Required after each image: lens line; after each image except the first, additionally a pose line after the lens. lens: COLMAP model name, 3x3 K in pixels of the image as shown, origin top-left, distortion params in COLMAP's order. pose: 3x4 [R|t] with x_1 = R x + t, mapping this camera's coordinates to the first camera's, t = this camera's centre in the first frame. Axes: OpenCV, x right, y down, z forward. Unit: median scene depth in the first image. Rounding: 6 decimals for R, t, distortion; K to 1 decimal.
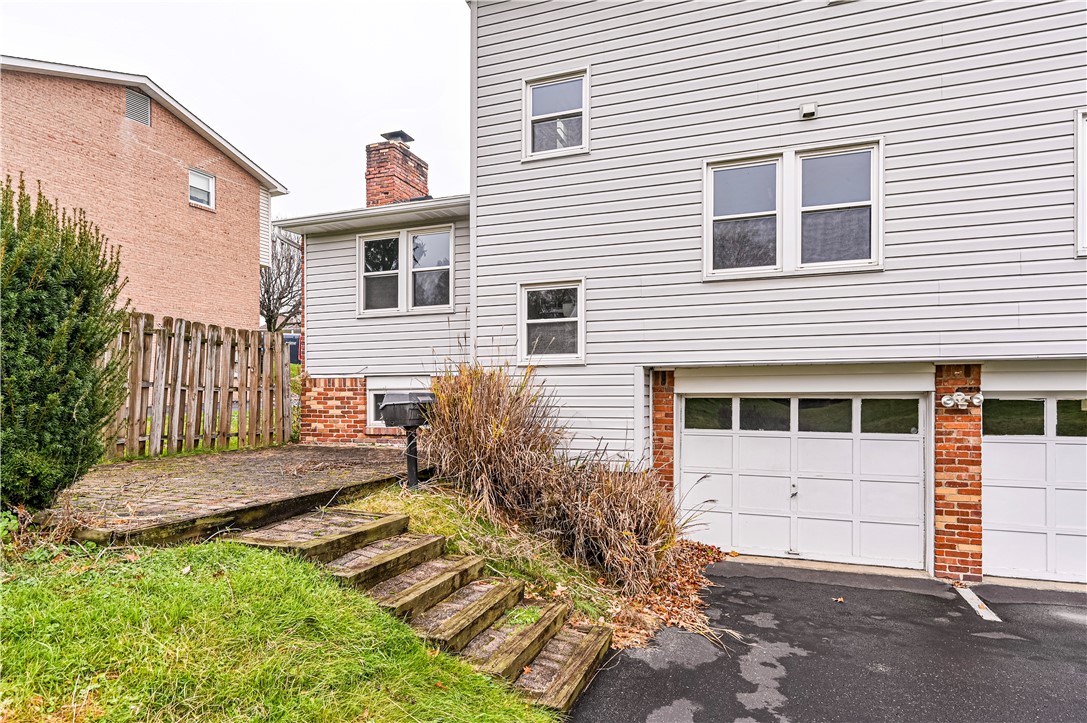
lens RADIAL K [[583.0, 0, 539.9], [0, 583.0, 366.9], [0, 0, 1]] dist [0.014139, -0.000255]
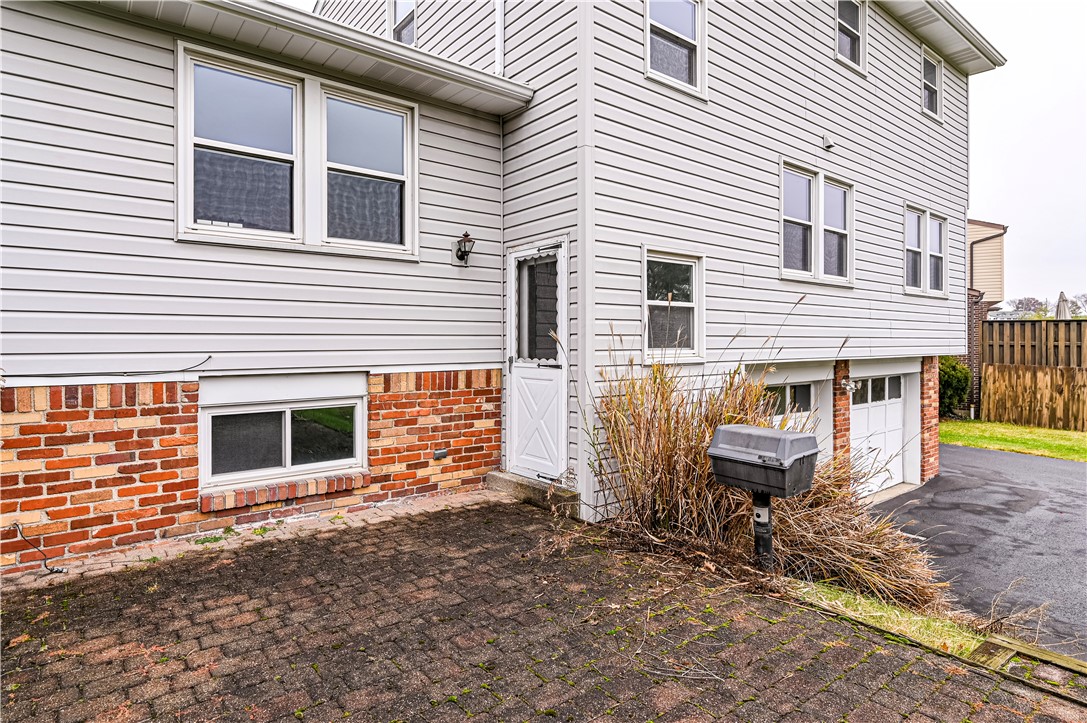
lens RADIAL K [[583.0, 0, 543.4], [0, 583.0, 364.9], [0, 0, 1]] dist [0.014139, -0.000255]
pose [[0.506712, -0.011258, 0.862042, -0.716814], [-0.024472, 0.999324, 0.027436, -0.015335], [-0.861768, -0.034998, 0.506094, 0.743138]]
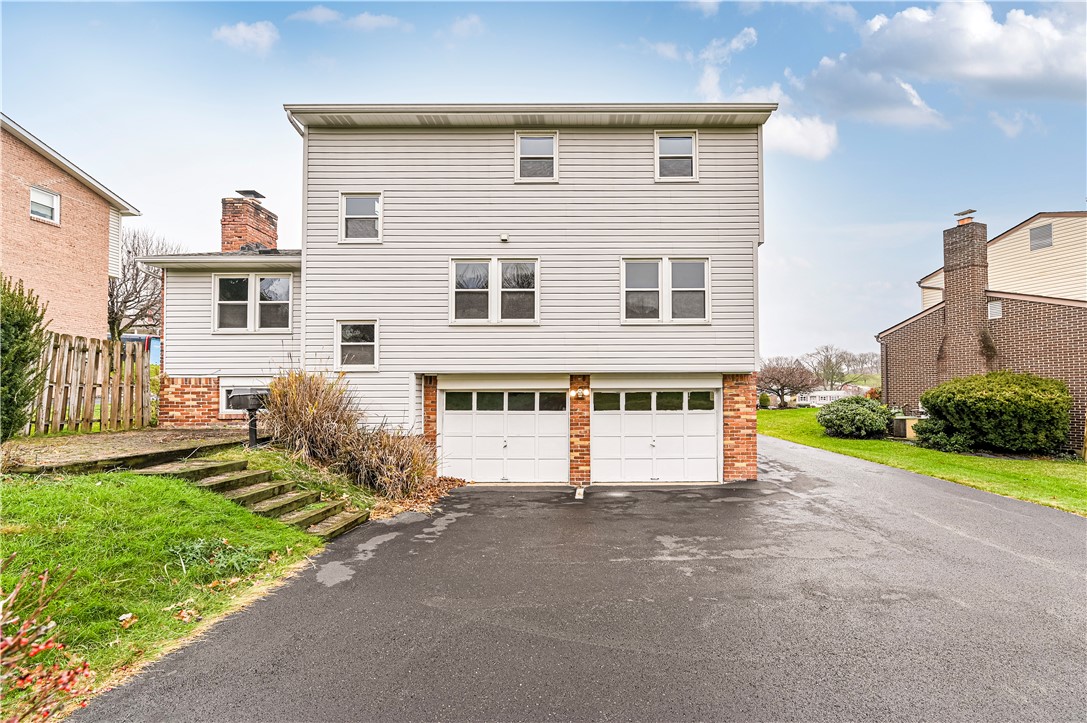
lens RADIAL K [[461.1, 0, 561.4], [0, 461.1, 373.5], [0, 0, 1]] dist [0.001999, 0.000665]
pose [[0.940301, 0.013977, 0.340058, 0.116099], [-0.016381, 0.999857, 0.004200, -0.011939], [-0.339951, -0.009519, 0.940395, -0.380804]]
